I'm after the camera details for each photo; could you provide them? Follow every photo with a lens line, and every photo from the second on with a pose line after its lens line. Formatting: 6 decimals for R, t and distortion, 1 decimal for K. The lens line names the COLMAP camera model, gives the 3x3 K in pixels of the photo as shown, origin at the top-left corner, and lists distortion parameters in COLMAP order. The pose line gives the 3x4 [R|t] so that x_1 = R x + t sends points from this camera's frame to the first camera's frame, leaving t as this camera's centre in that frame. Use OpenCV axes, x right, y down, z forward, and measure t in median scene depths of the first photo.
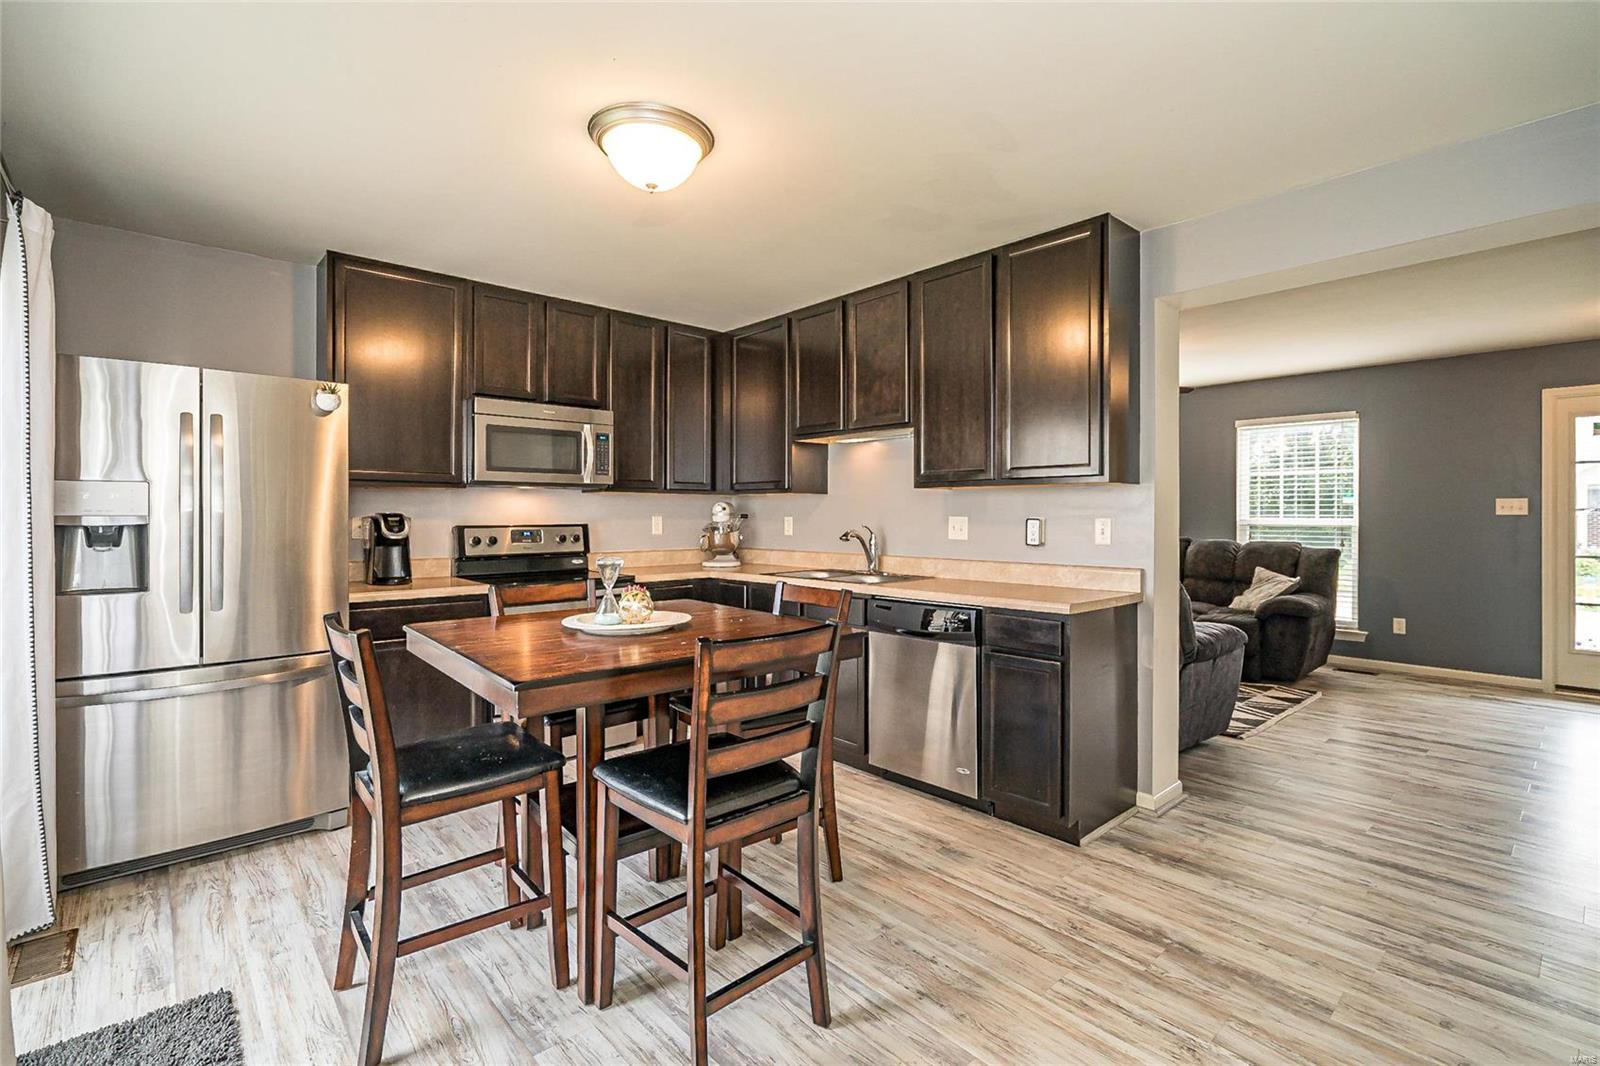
lens RADIAL K [[729.8, 0, 804.4], [0, 729.8, 514.5], [0, 0, 1]] dist [-0.001839, 0.000003]
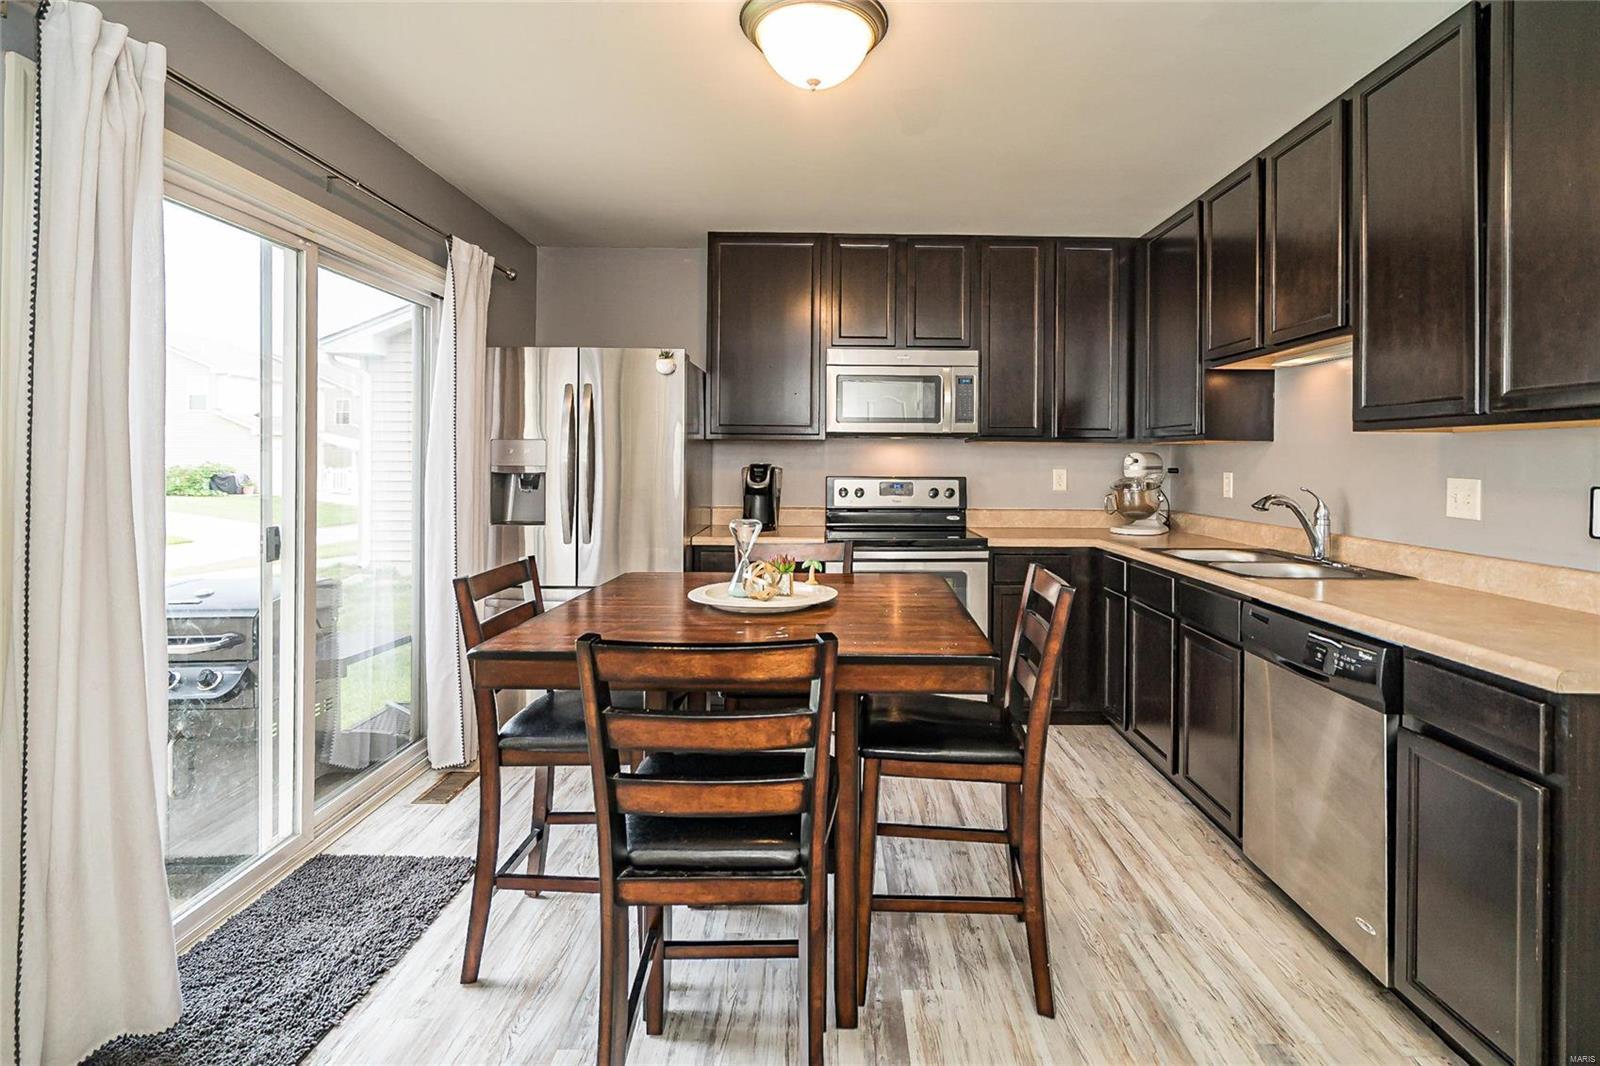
lens RADIAL K [[756.7, 0, 840.6], [0, 756.7, 455.7], [0, 0, 1]] dist [-0.004204, -0.000139]
pose [[0.746230, 0.001472, -0.665687, 0.254383], [-0.006916, 0.999961, -0.005543, -0.008747], [0.665653, 0.008740, 0.746211, 0.237735]]
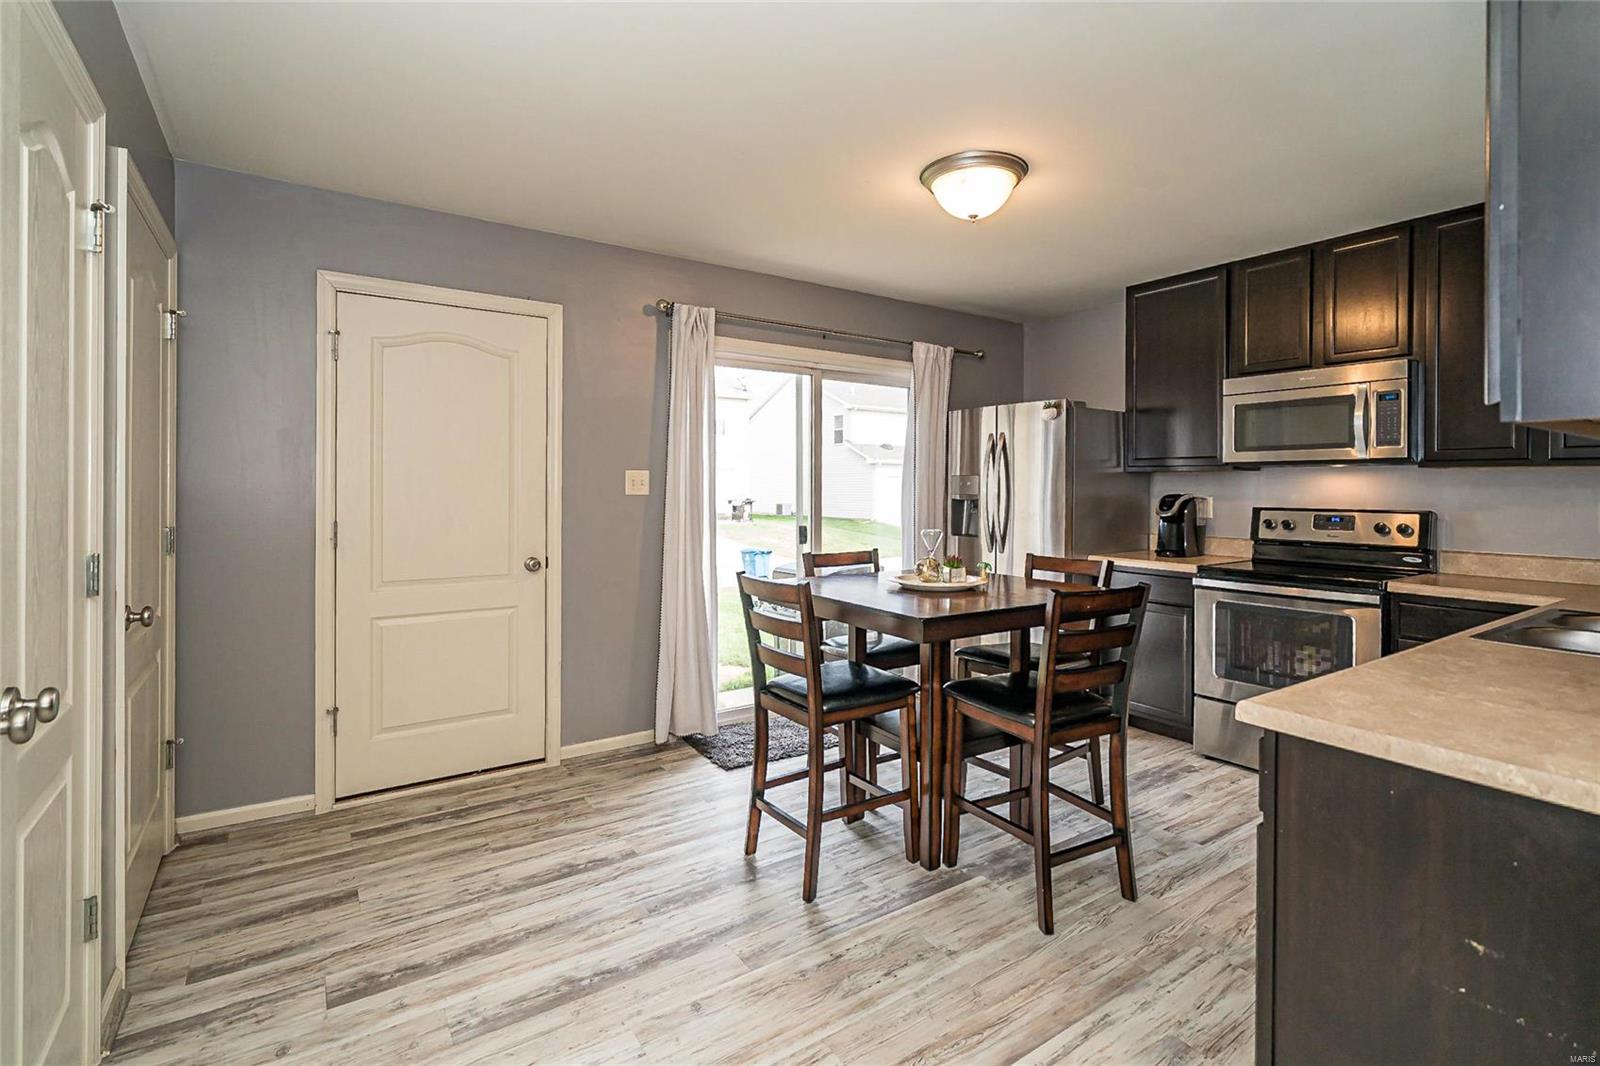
lens RADIAL K [[769.0, 0, 831.6], [0, 769.0, 484.7], [0, 0, 1]] dist [0.000194, 0.000457]
pose [[-0.127559, -0.003778, -0.991824, 0.667195], [-0.006515, 0.999974, -0.002971, -0.009109], [0.991810, 0.006082, -0.127580, 0.597687]]
